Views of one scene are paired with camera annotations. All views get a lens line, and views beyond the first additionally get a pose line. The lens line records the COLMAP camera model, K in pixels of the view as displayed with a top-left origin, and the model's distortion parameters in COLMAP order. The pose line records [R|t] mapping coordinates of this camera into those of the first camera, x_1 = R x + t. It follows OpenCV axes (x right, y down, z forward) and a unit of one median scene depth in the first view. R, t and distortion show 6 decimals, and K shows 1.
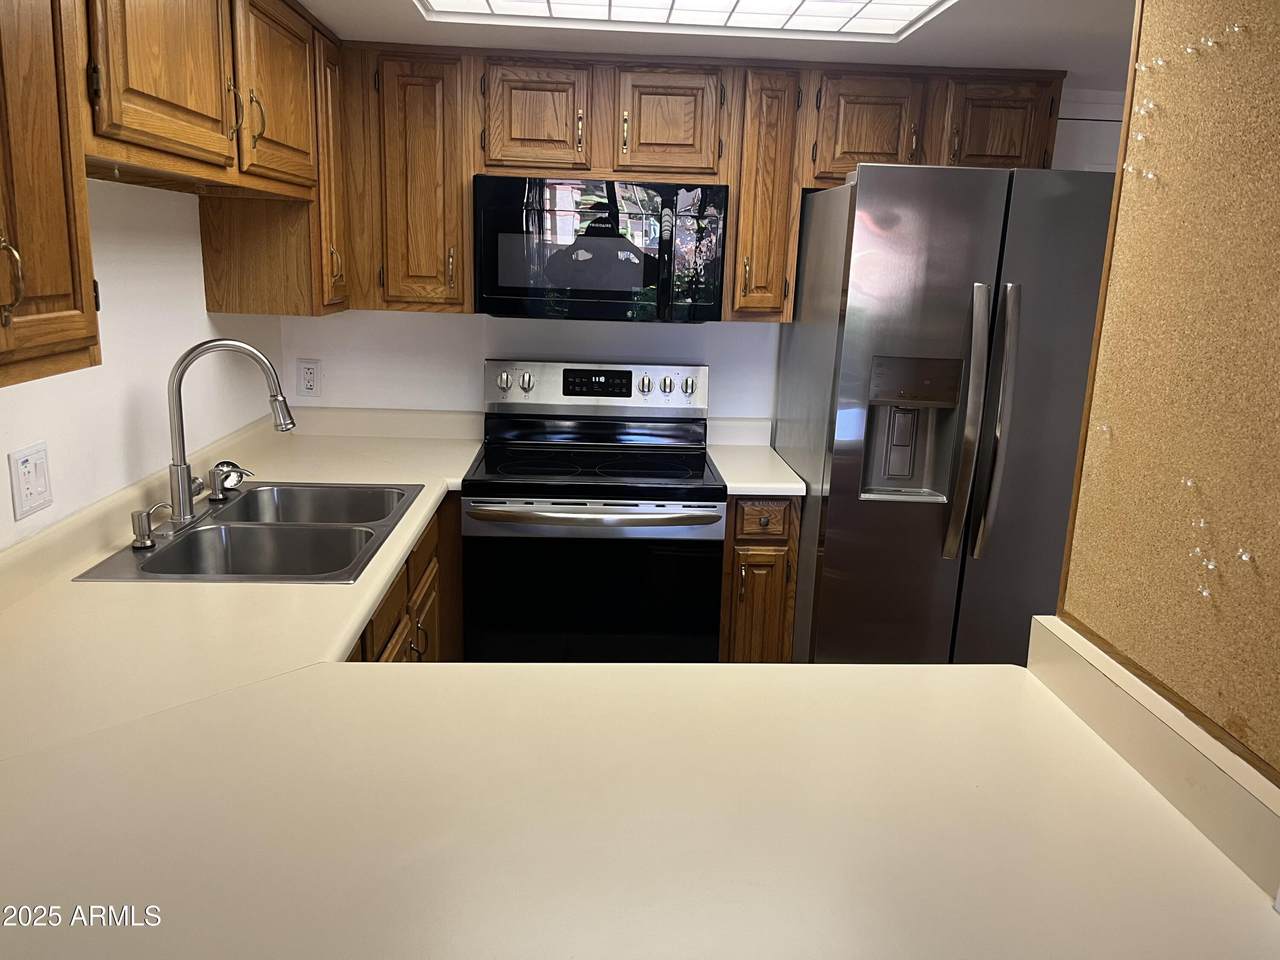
lens RADIAL K [[979.2, 0, 649.5], [0, 979.2, 481.8], [0, 0, 1]] dist [0.055707, -0.073907]
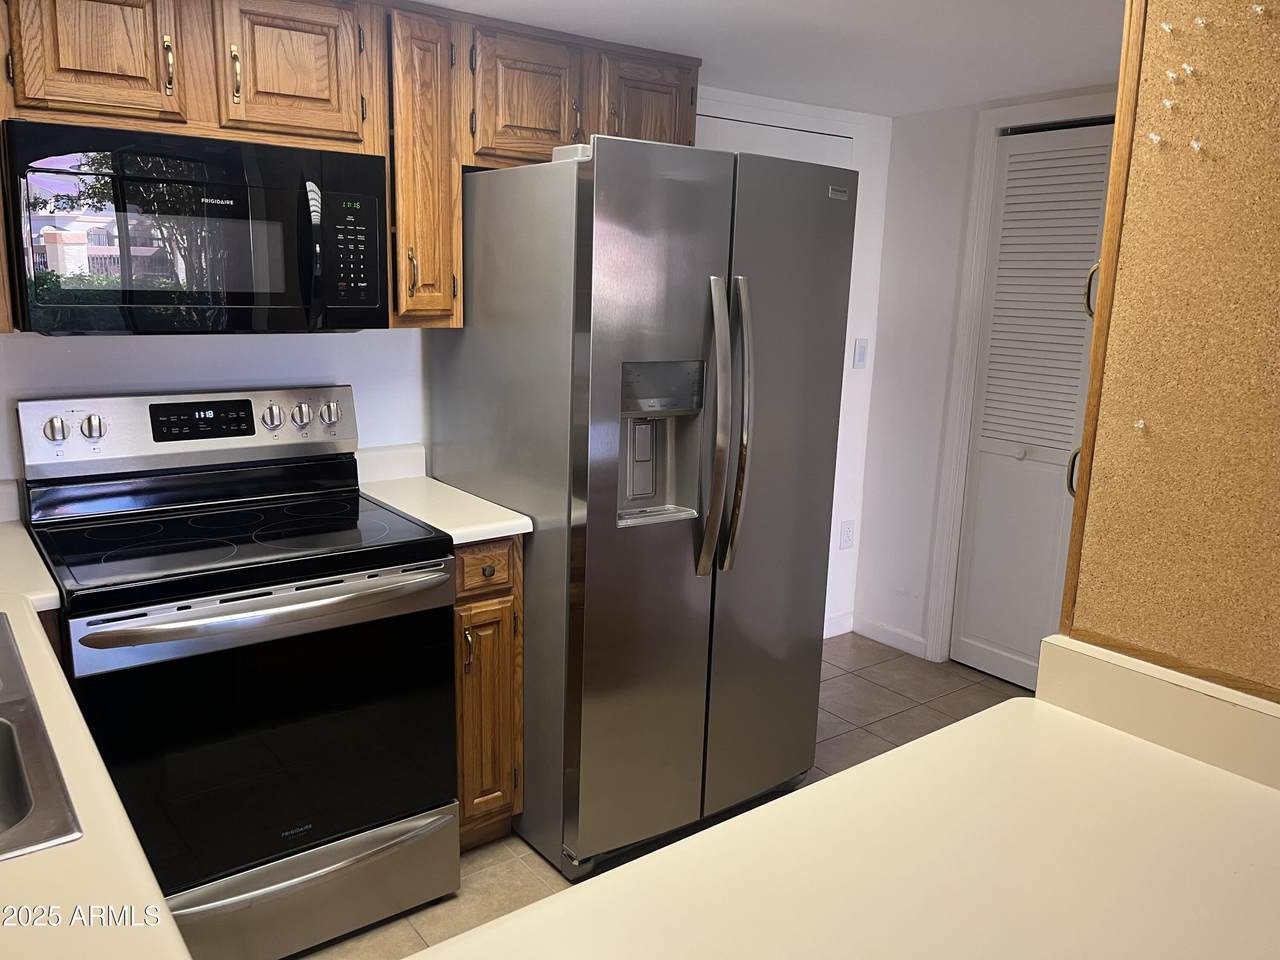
lens RADIAL K [[979.2, 0, 648.2], [0, 979.2, 479.7], [0, 0, 1]] dist [0.055707, -0.073907]
pose [[0.831266, -0.124485, 0.541756, -0.202651], [0.126389, 0.991402, 0.033874, -0.045056], [-0.541315, 0.040314, 0.839853, 0.234326]]
